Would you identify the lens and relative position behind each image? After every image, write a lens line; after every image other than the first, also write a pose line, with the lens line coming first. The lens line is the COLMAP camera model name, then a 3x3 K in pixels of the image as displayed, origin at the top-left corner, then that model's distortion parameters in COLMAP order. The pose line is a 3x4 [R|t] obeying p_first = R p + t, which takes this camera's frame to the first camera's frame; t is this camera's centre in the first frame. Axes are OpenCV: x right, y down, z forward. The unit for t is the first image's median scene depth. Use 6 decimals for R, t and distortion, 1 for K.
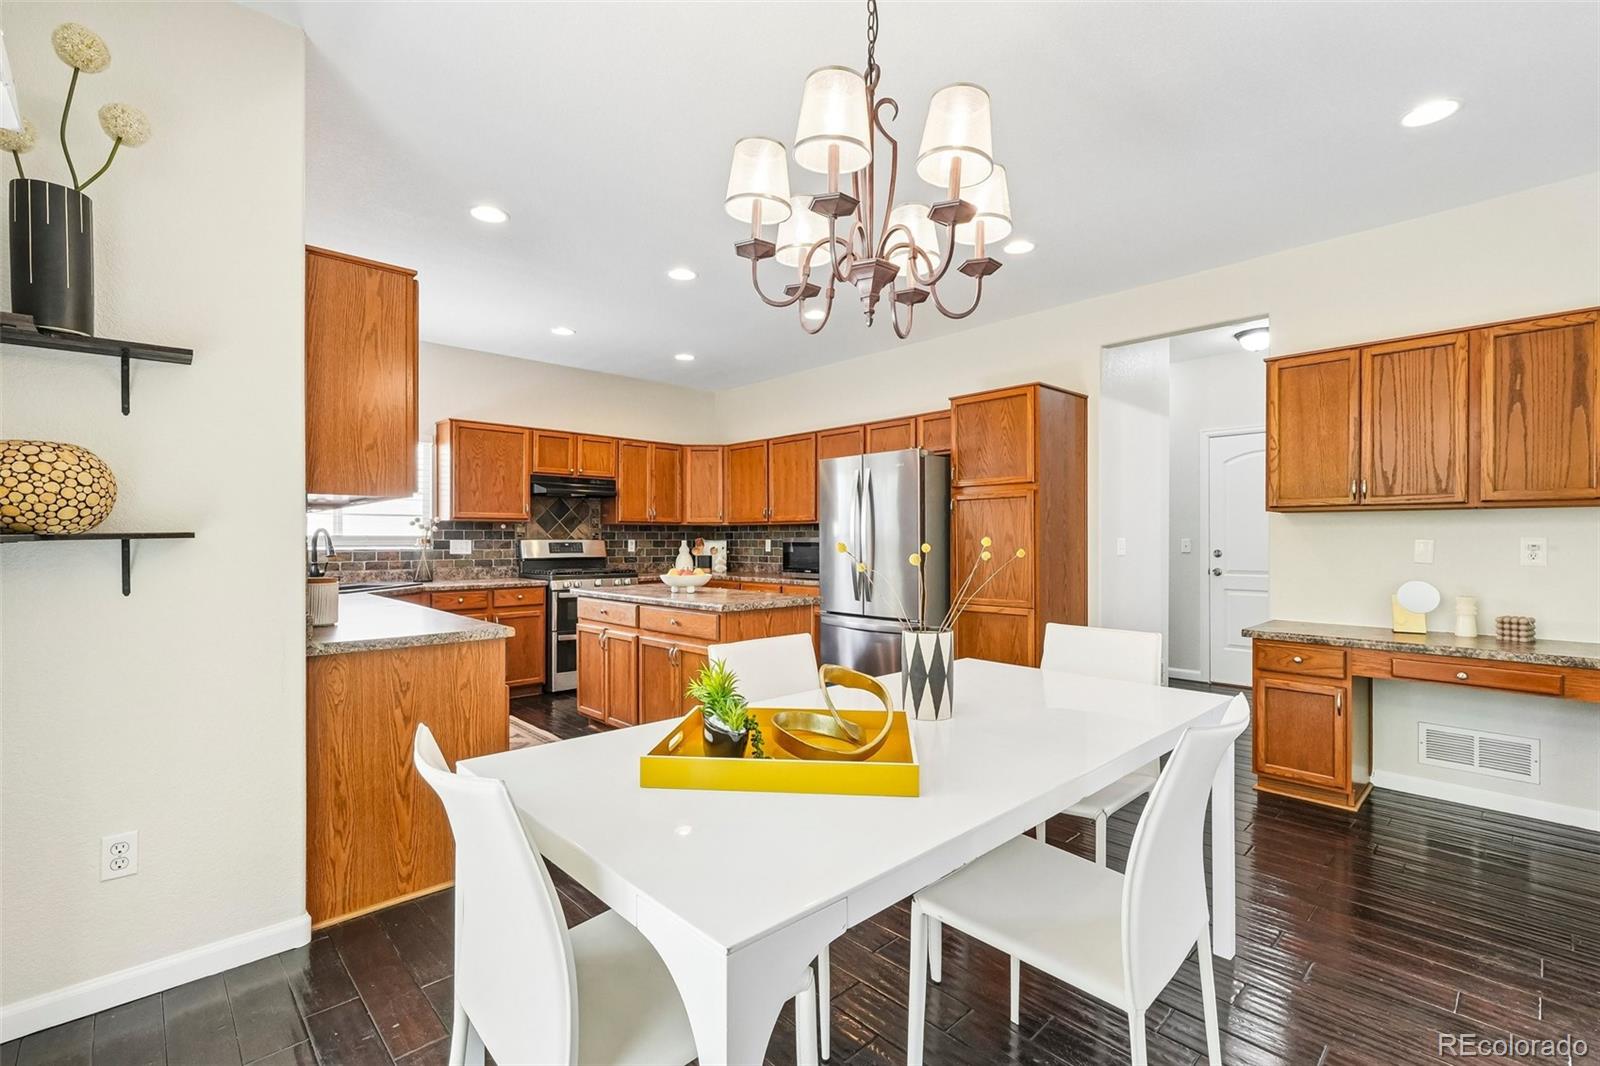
lens RADIAL K [[709.5, 0, 795.3], [0, 709.5, 530.9], [0, 0, 1]] dist [-0.002238, 0.000170]
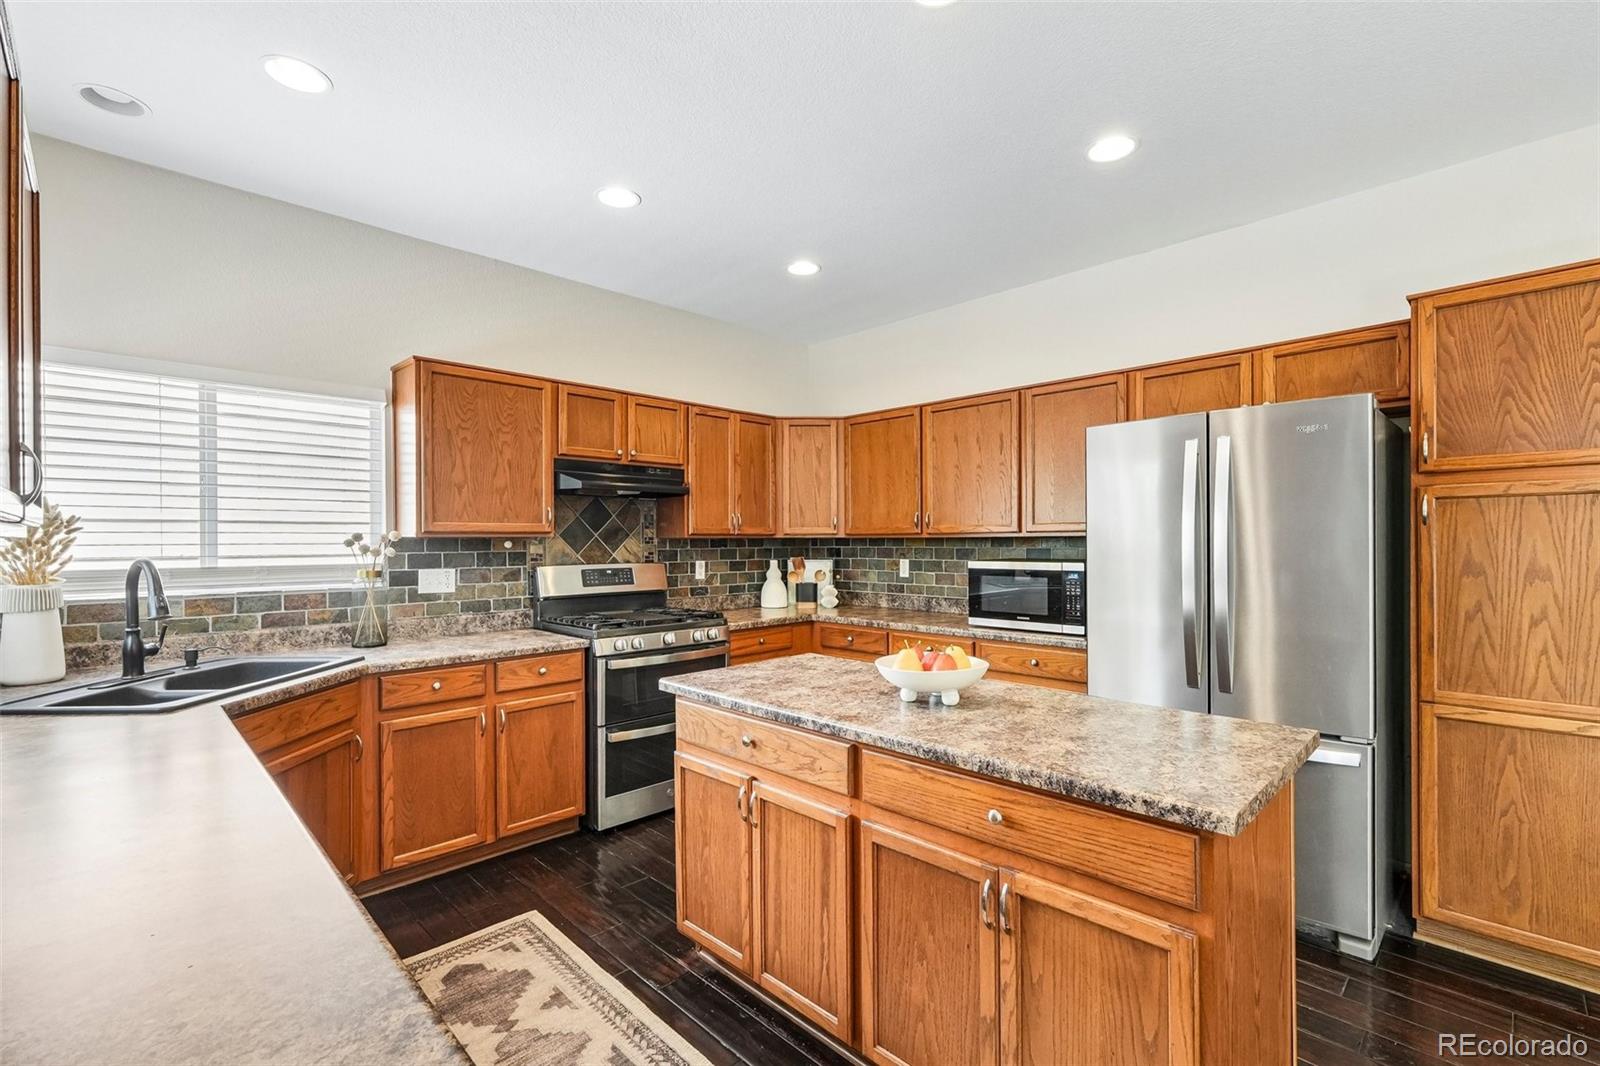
lens RADIAL K [[709.5, 0, 798.7], [0, 709.5, 537.6], [0, 0, 1]] dist [-0.002238, 0.000170]
pose [[0.999646, -0.004502, 0.026213, -0.180529], [0.004290, 0.999958, 0.008144, -0.016267], [-0.026249, -0.008029, 0.999623, 0.390594]]
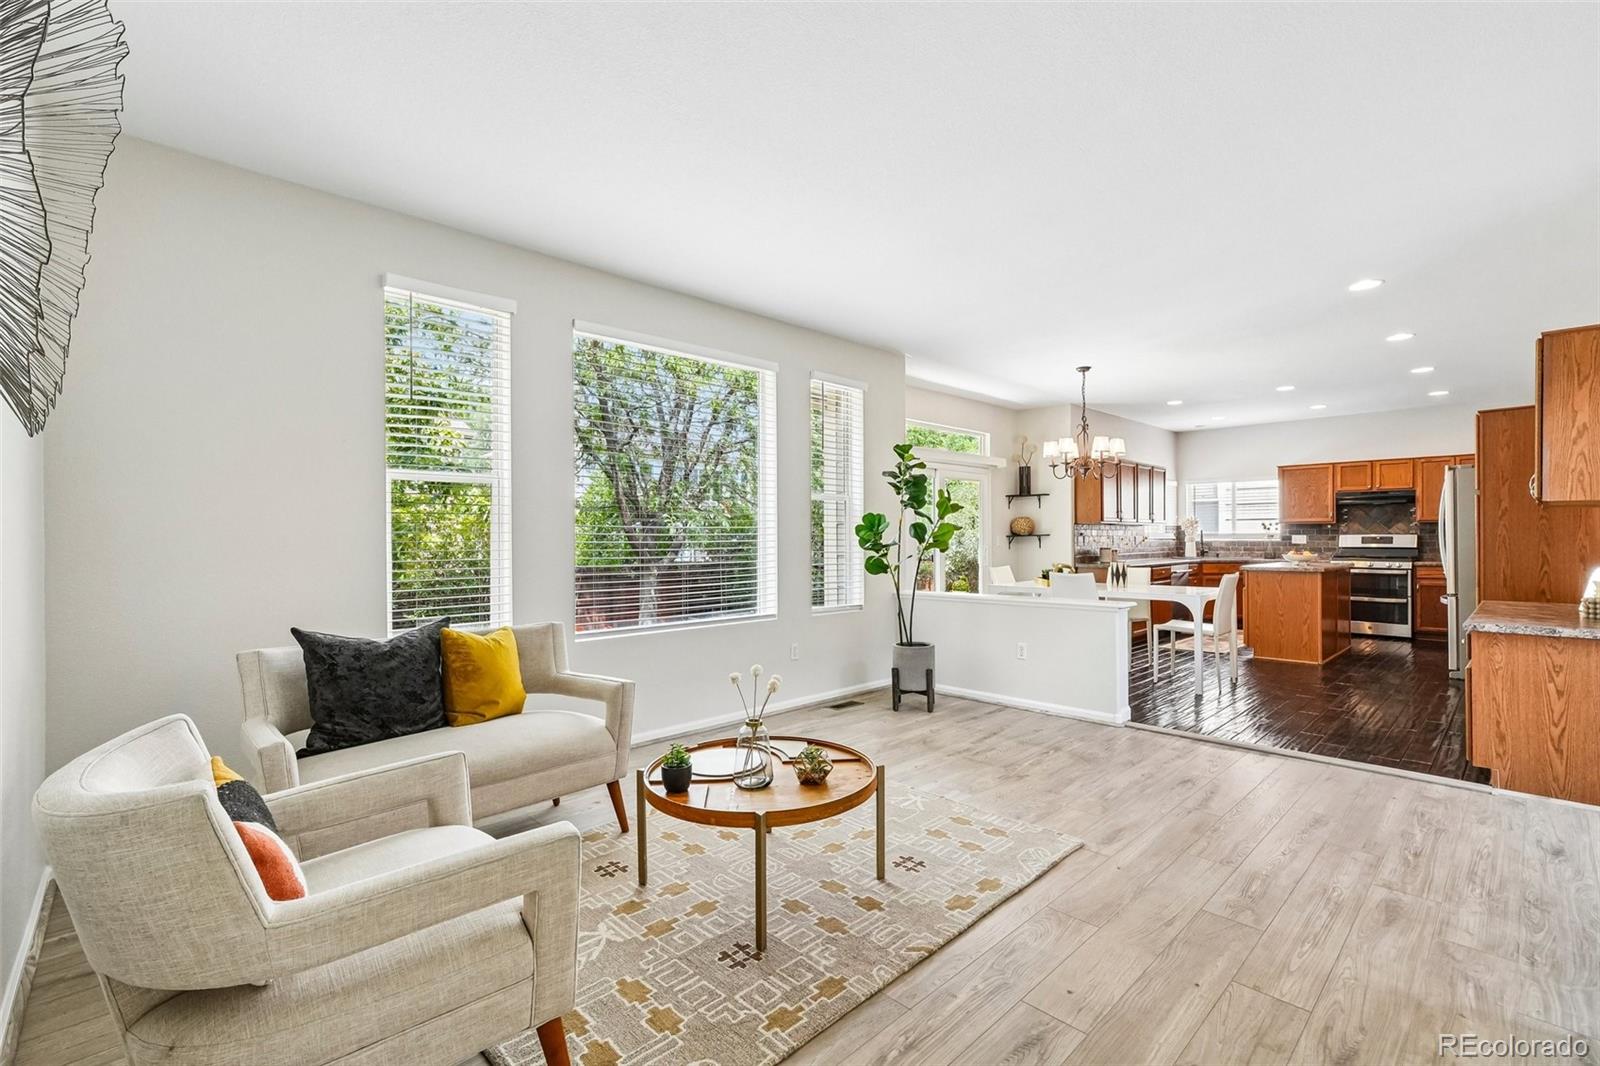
lens RADIAL K [[709.5, 0, 796.7], [0, 709.5, 534.9], [0, 0, 1]] dist [-0.002238, 0.000170]
pose [[0.017296, -0.002952, -0.999846, 1.143579], [0.016256, 0.999864, -0.002671, -0.002425], [0.999718, -0.016207, 0.017342, -0.205798]]
